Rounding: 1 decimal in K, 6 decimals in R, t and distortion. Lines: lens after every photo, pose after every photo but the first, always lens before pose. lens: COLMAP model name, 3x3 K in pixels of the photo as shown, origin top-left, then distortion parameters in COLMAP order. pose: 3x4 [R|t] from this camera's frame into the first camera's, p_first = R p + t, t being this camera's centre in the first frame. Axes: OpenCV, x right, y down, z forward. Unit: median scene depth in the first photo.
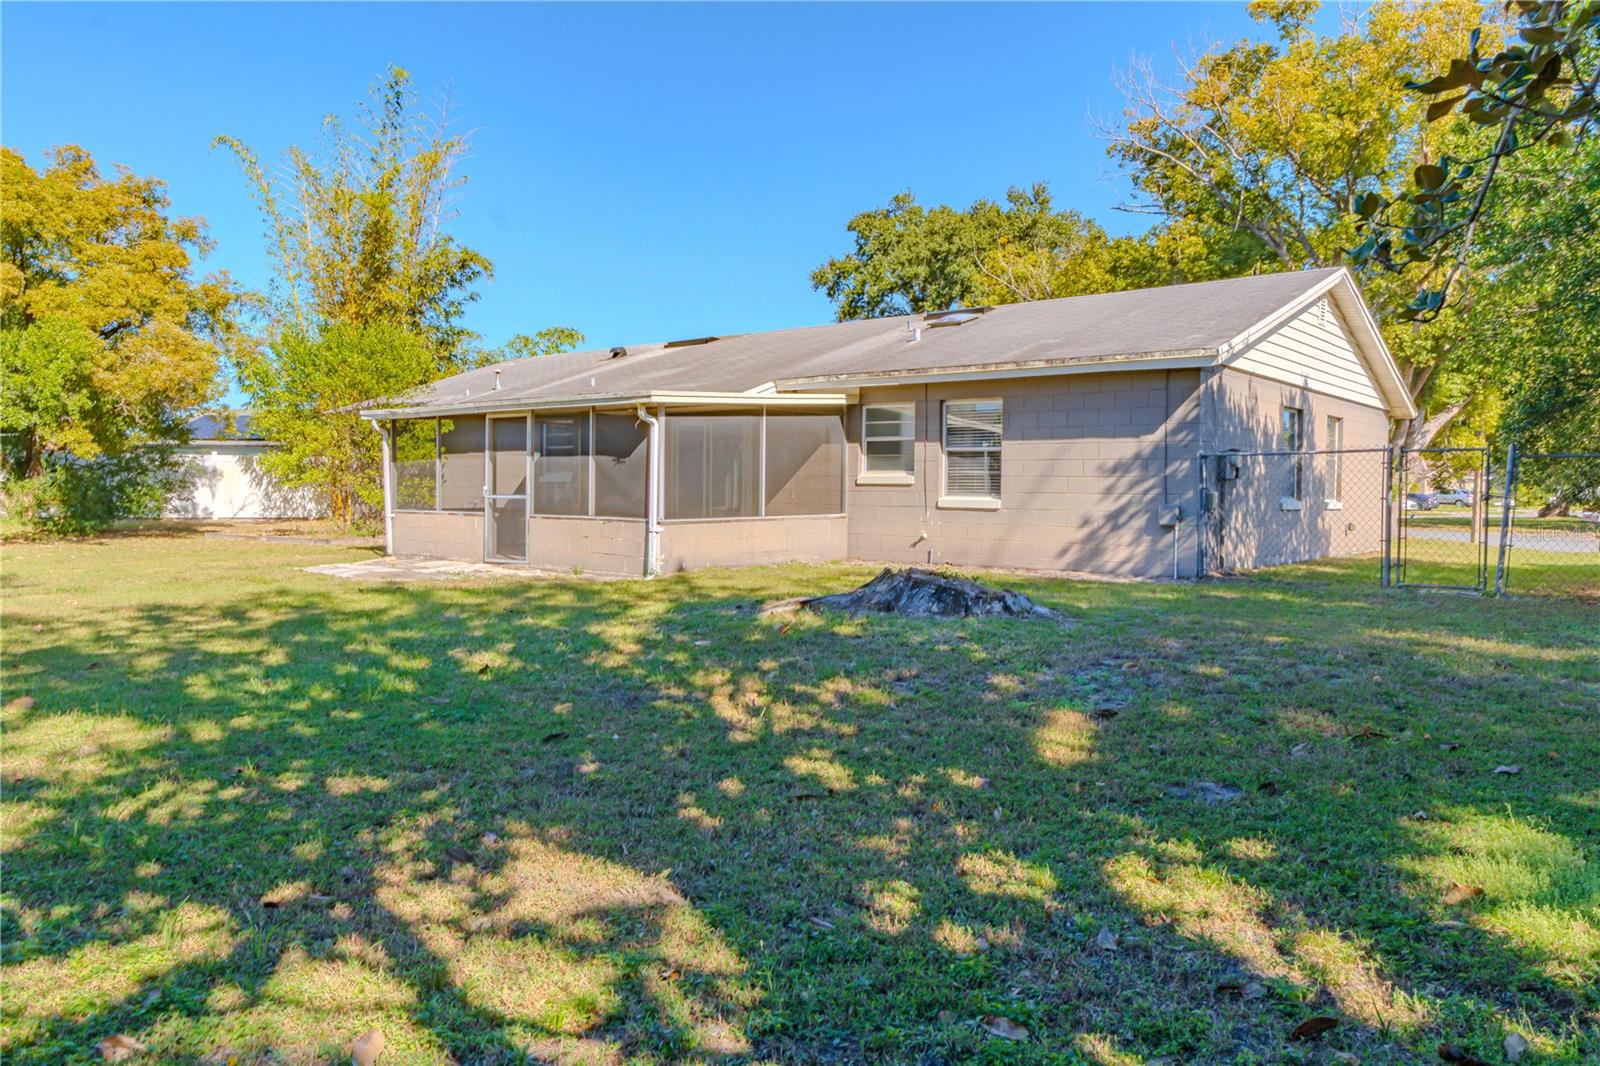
lens RADIAL K [[1131.4, 0, 803.0], [0, 1131.4, 525.9], [0, 0, 1]] dist [0.005749, -0.004983]
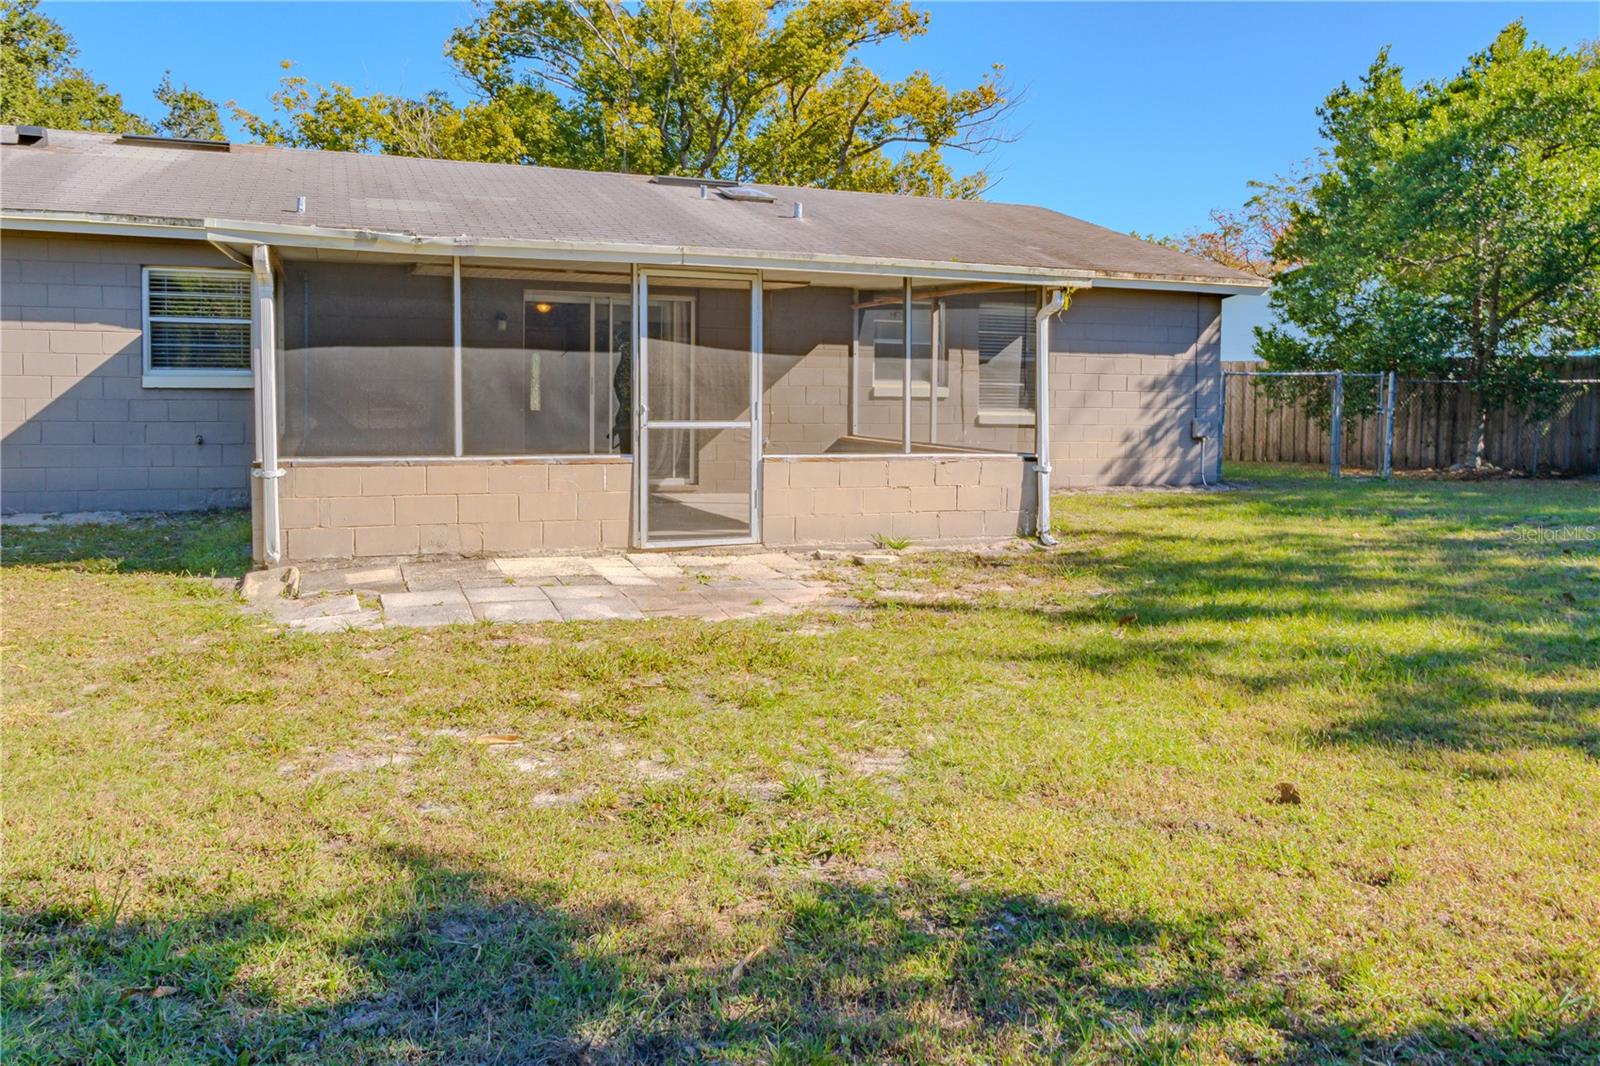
lens RADIAL K [[1131.4, 0, 802.2], [0, 1131.4, 534.2], [0, 0, 1]] dist [0.005749, -0.004983]
pose [[0.475080, -0.107884, 0.873304, -1.307081], [0.023496, 0.993657, 0.109969, -0.059769], [-0.879629, -0.031725, 0.474601, 1.281595]]
